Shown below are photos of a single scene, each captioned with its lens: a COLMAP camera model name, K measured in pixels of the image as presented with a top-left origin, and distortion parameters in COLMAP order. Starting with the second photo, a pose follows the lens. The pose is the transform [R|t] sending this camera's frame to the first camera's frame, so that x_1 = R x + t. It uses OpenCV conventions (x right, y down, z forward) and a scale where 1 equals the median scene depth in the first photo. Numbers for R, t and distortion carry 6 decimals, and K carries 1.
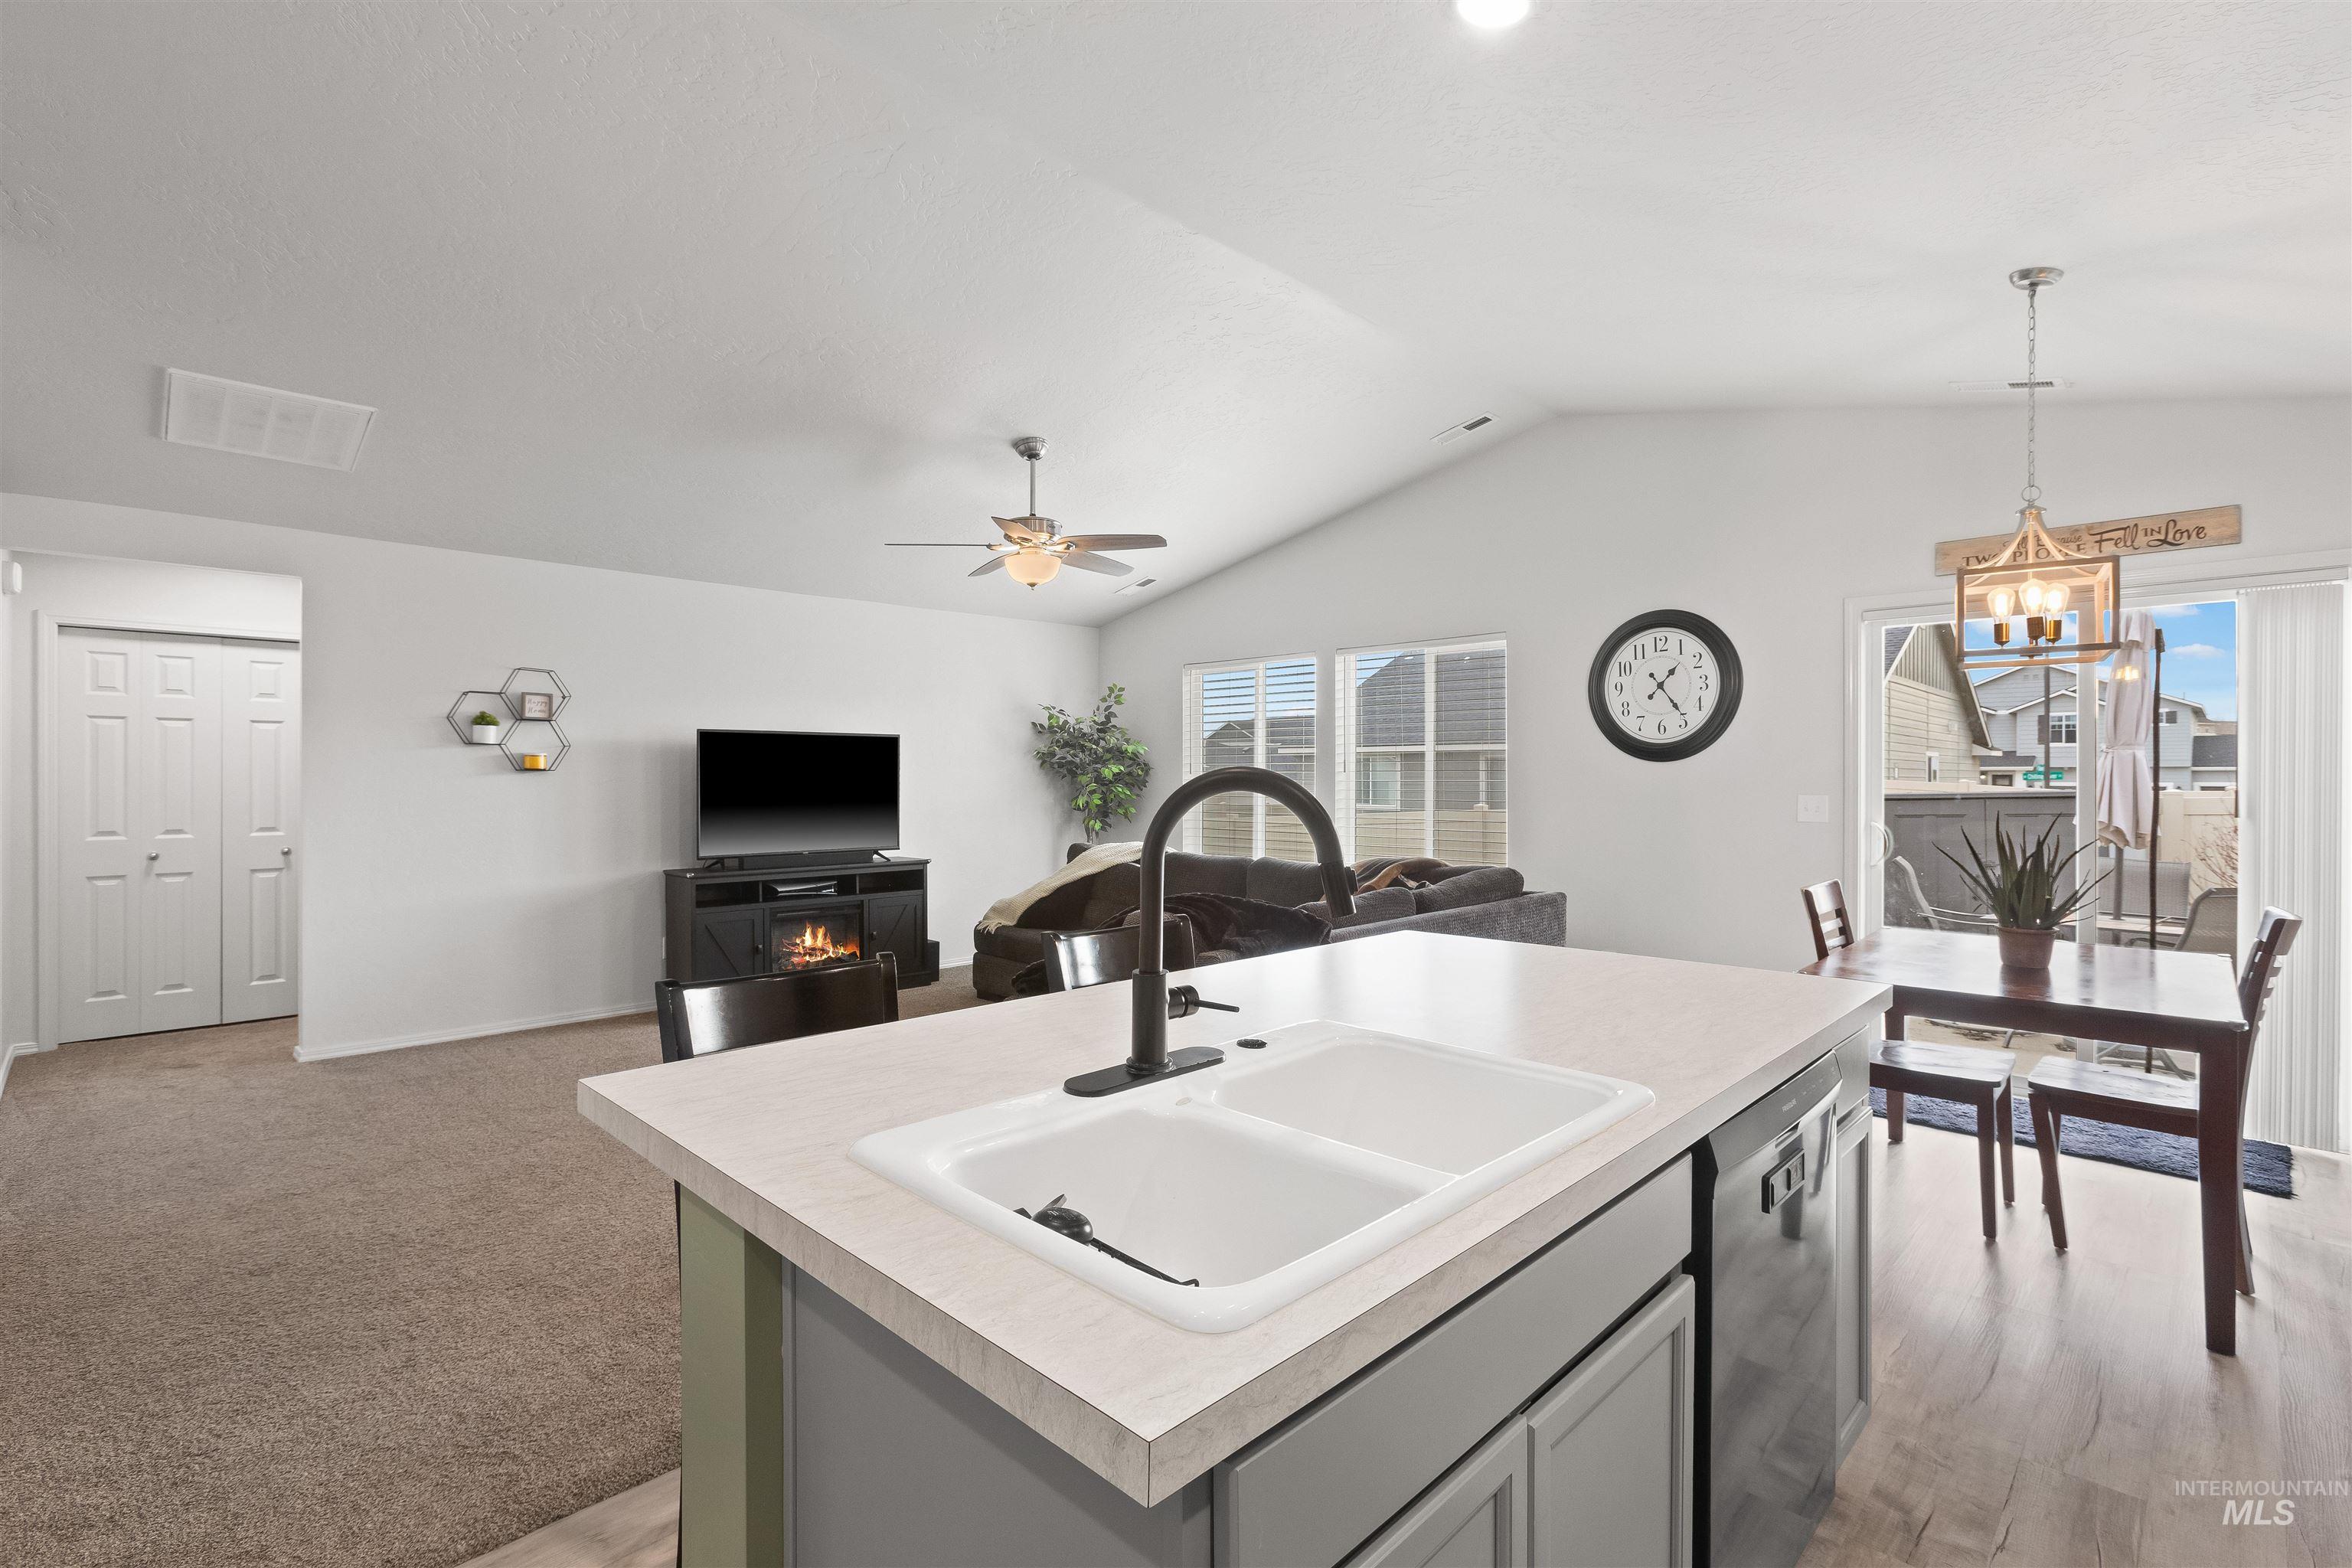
lens RADIAL K [[1077.2, 0, 1184.8], [0, 1077.2, 772.1], [0, 0, 1]] dist [-0.016977, 0.010626]
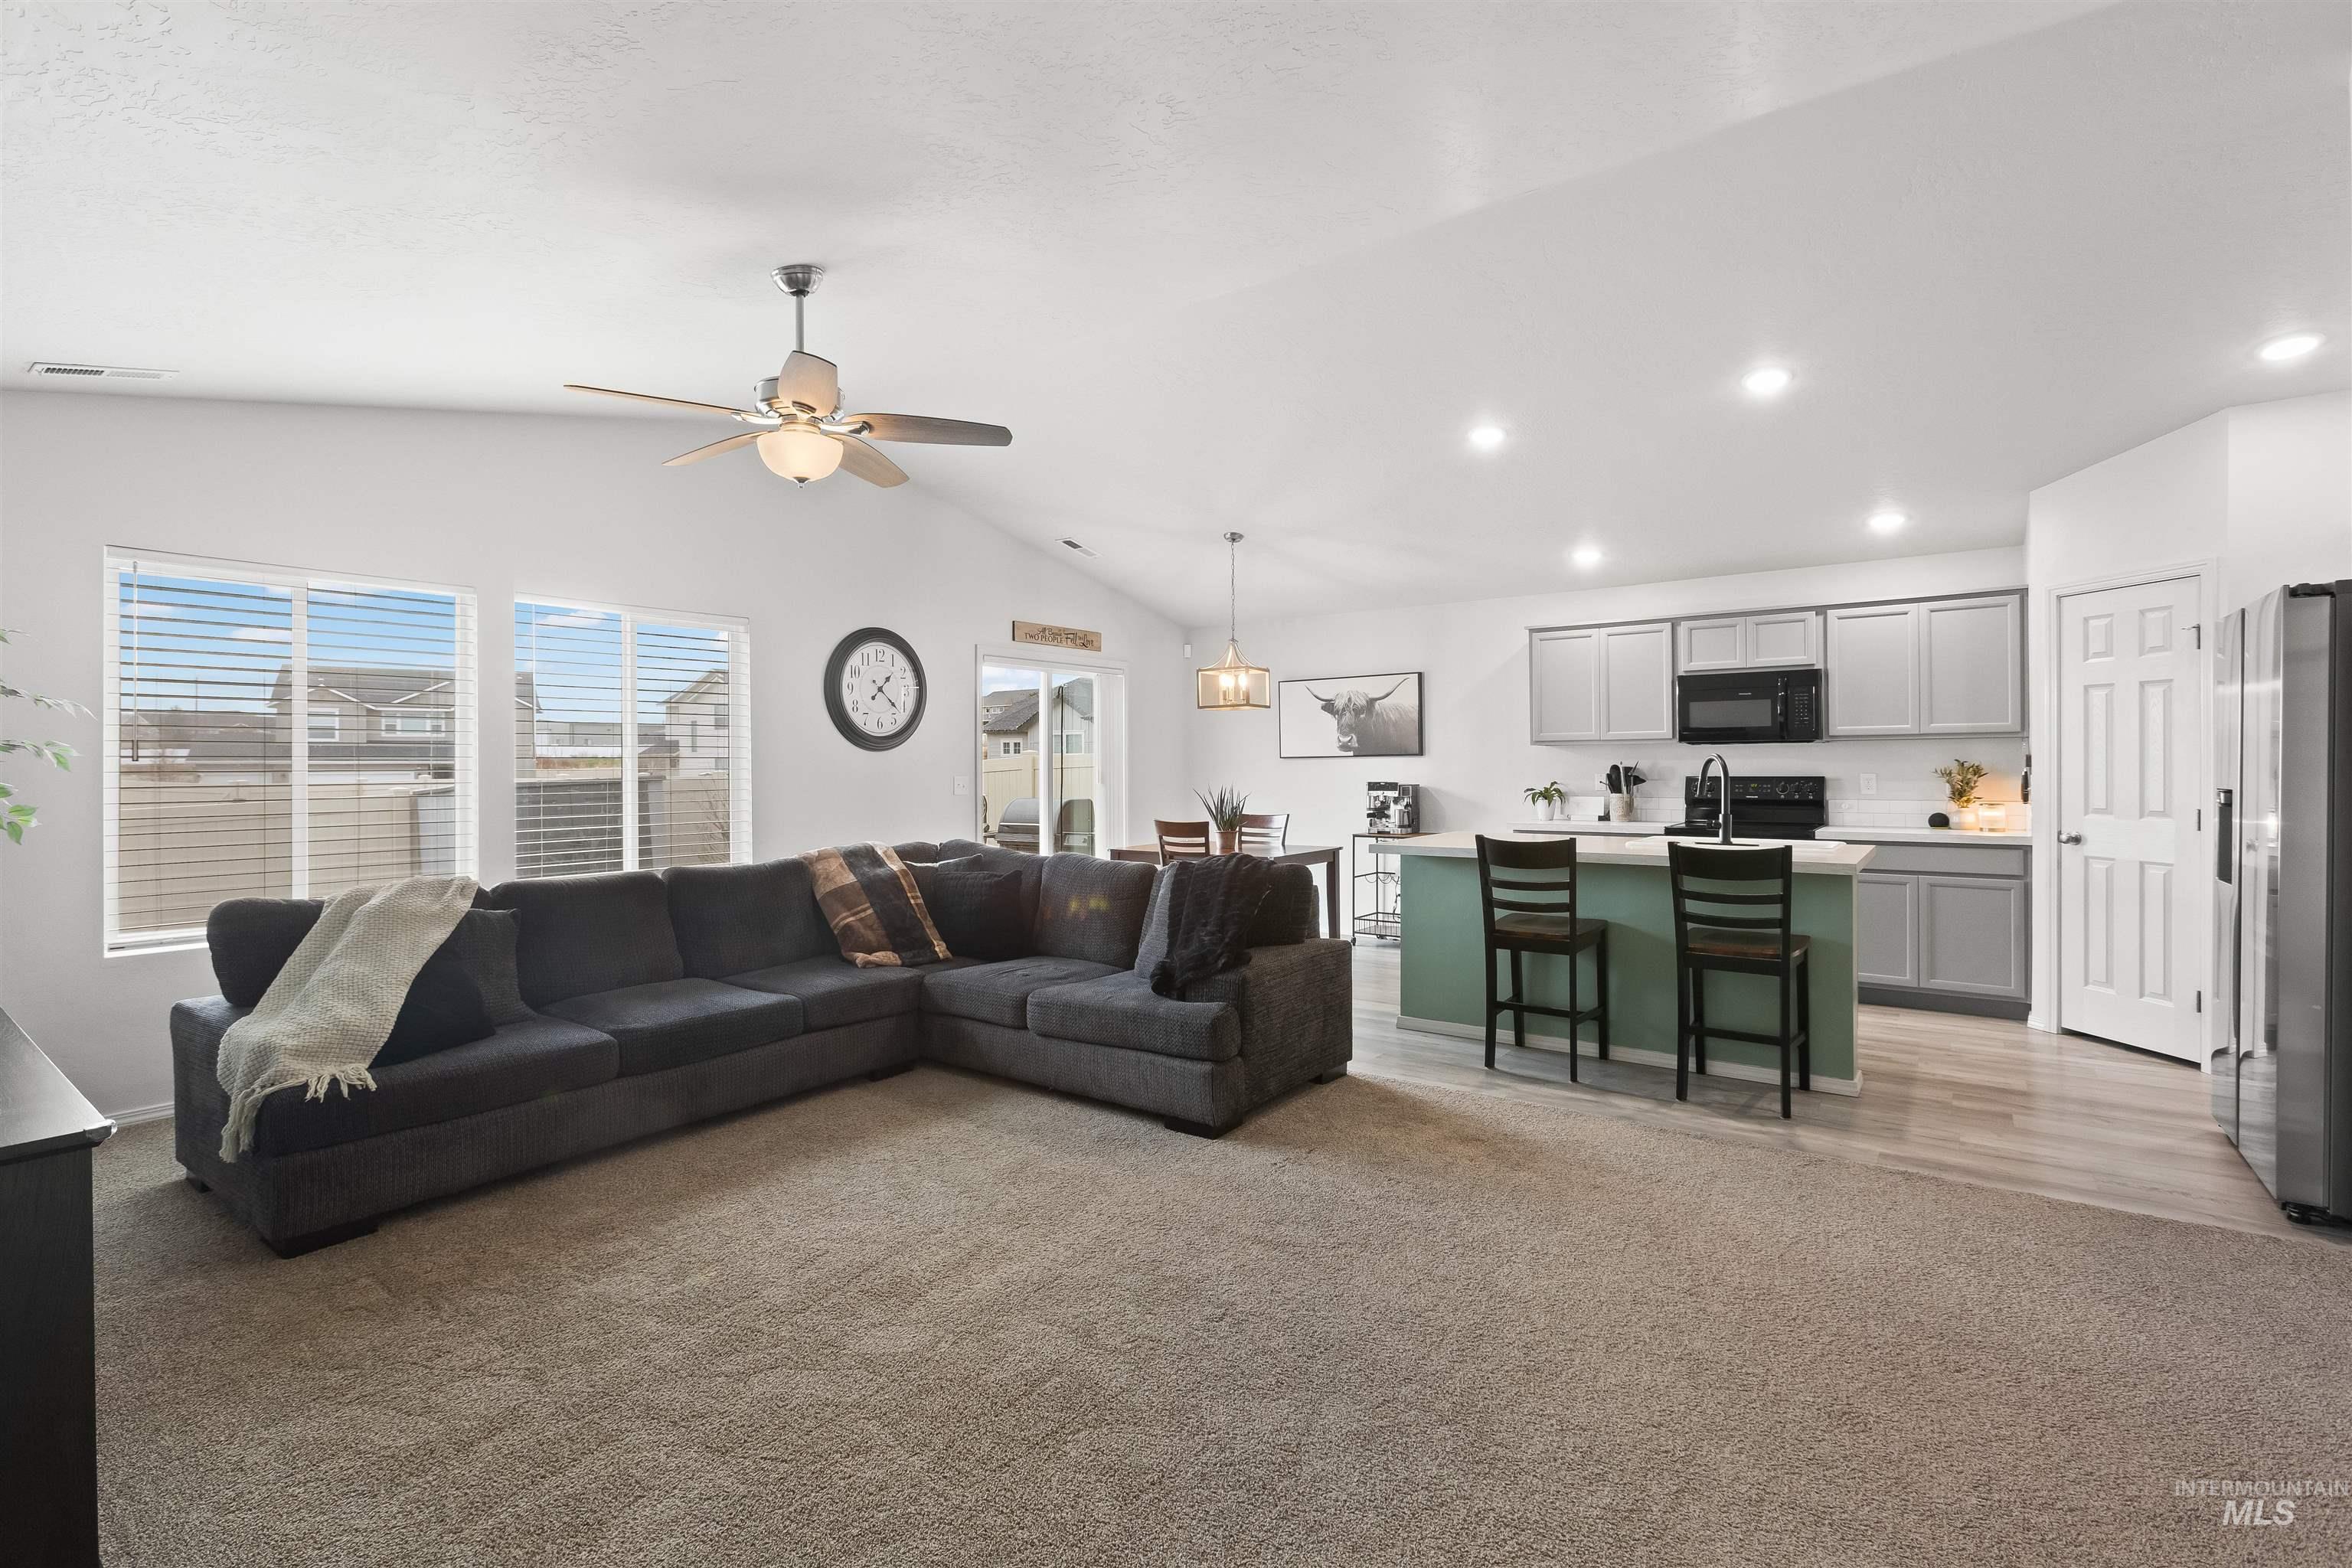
lens RADIAL K [[1077.2, 0, 1167.3], [0, 1077.2, 762.4], [0, 0, 1]] dist [-0.016977, 0.010626]
pose [[-0.126544, 0.003243, 0.991956, -0.800583], [0.002614, 0.999992, -0.002936, 0.007227], [-0.991958, 0.002221, -0.126551, 0.809284]]
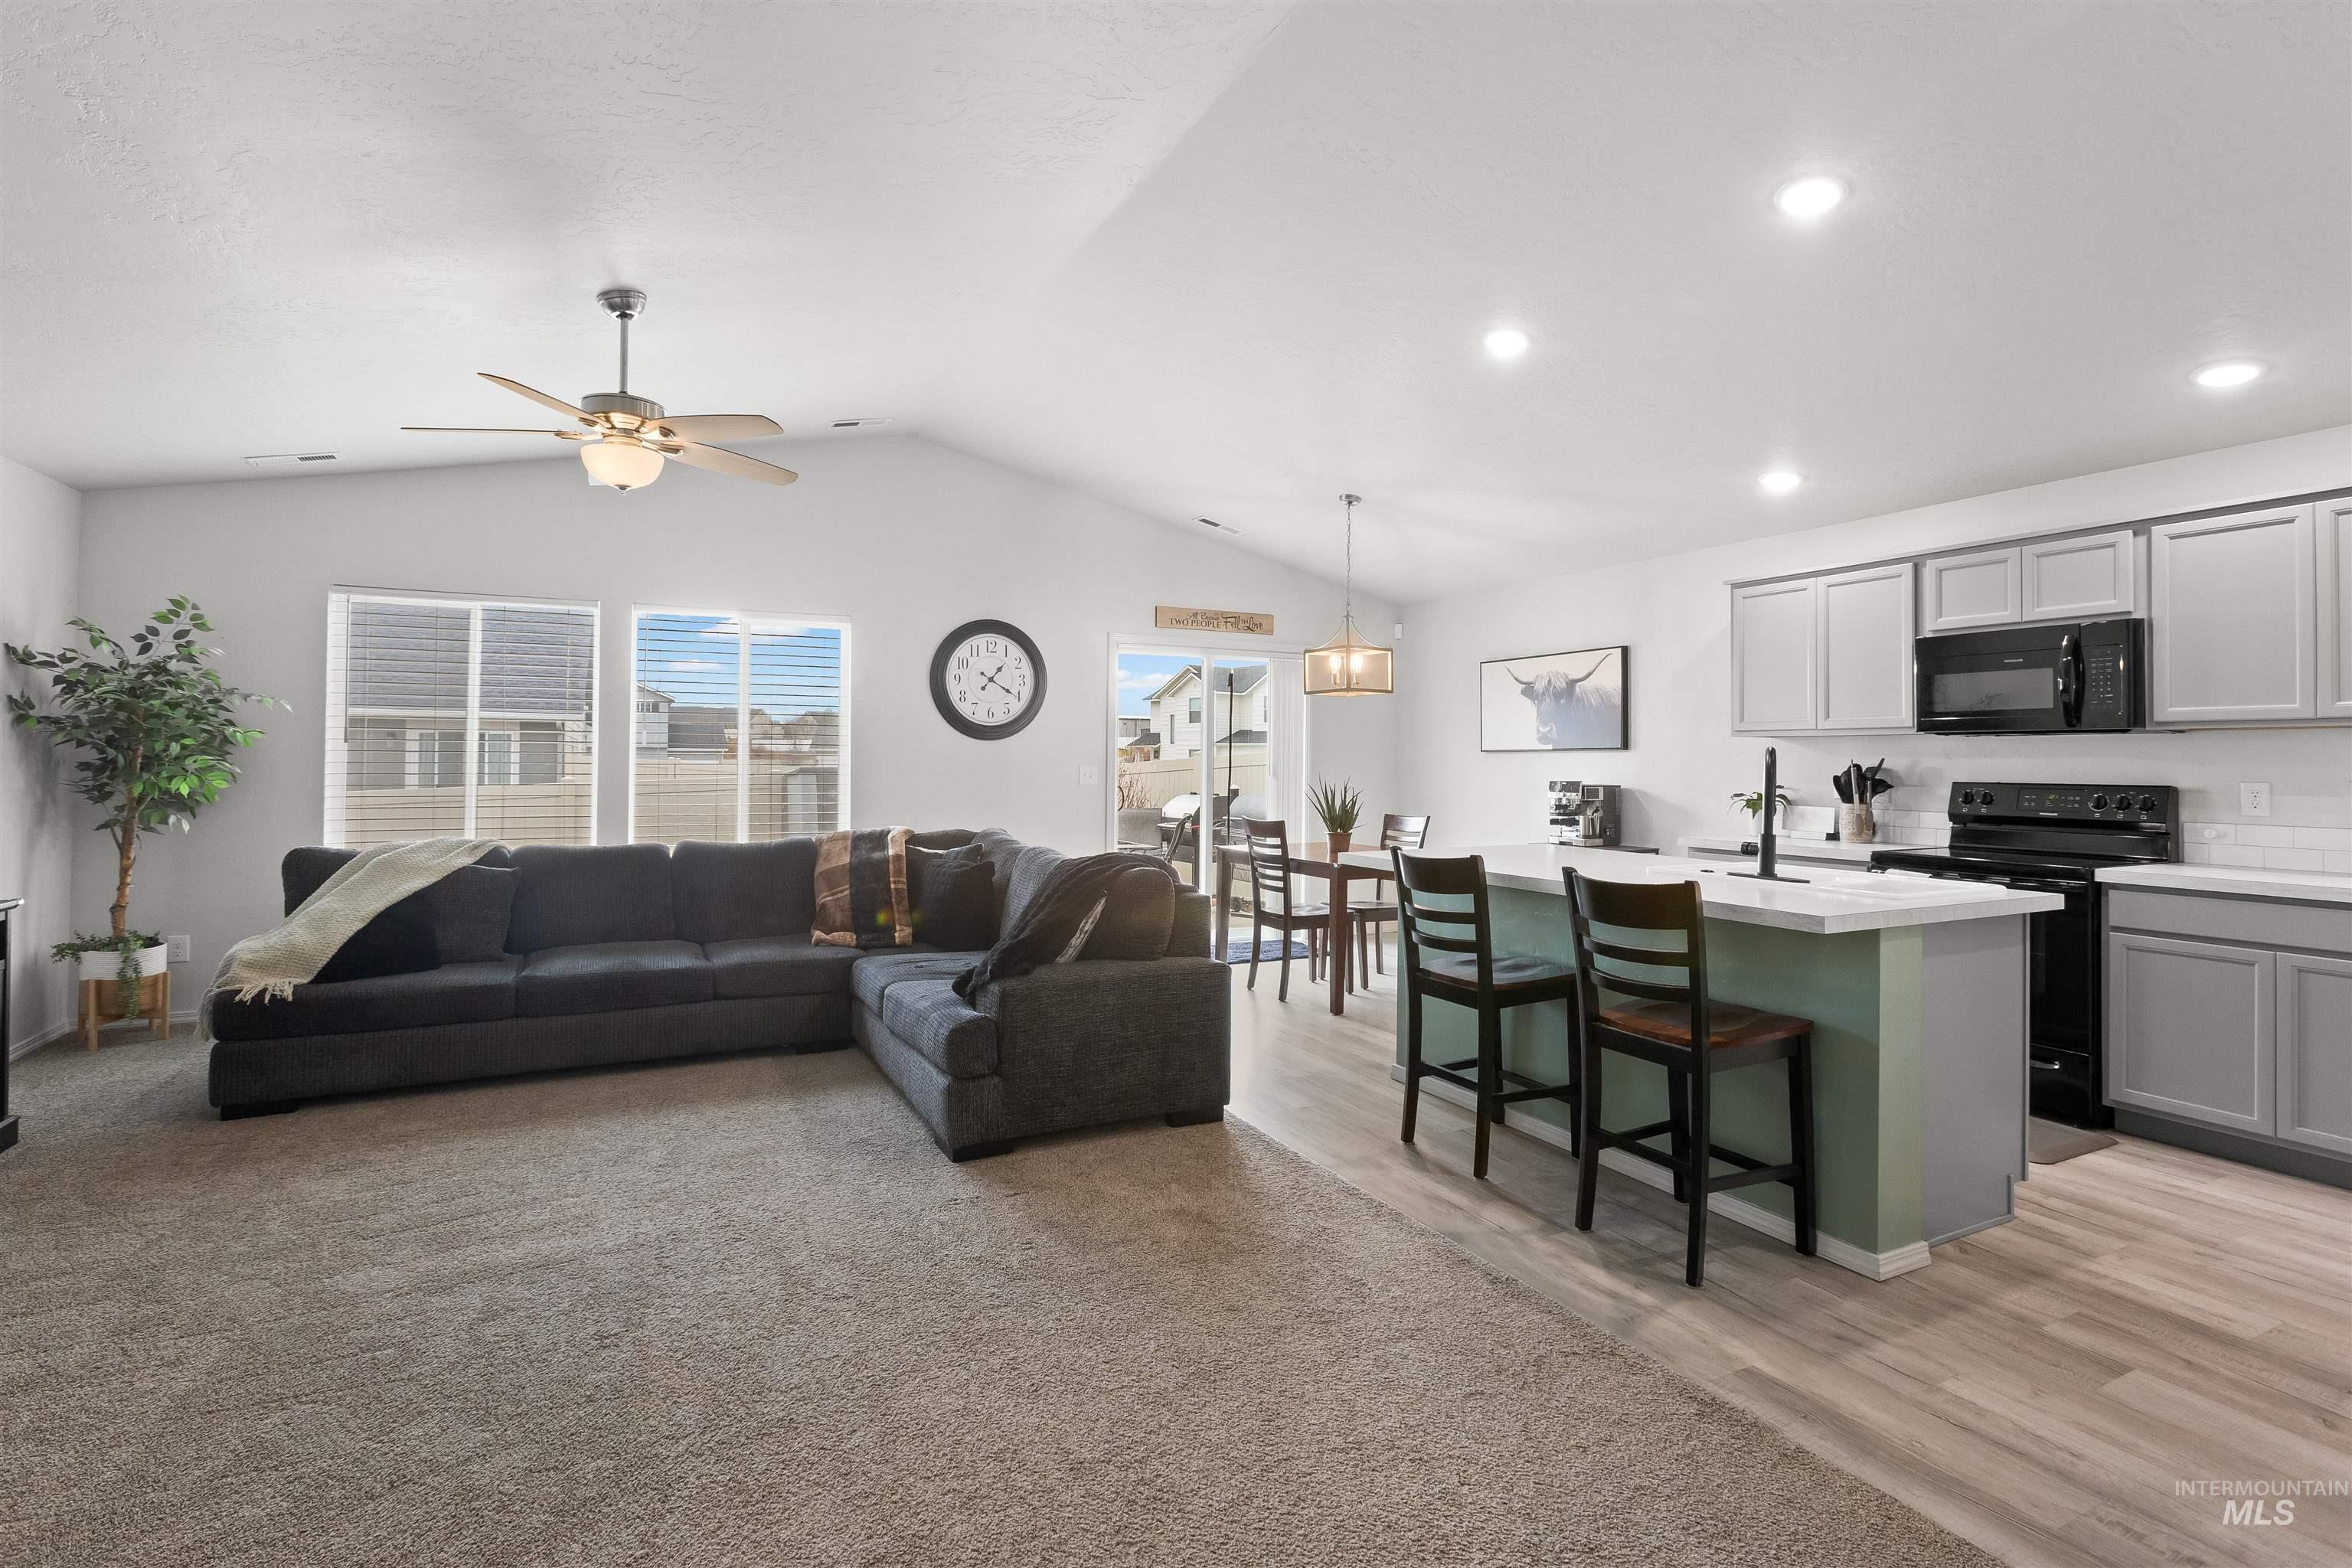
lens RADIAL K [[1077.2, 0, 1165.0], [0, 1077.2, 768.7], [0, 0, 1]] dist [-0.016977, 0.010626]
pose [[0.325911, -0.006099, 0.945381, -0.674986], [-0.010924, 0.999888, 0.010217, 0.008835], [-0.945337, -0.013657, 0.325807, 0.380893]]
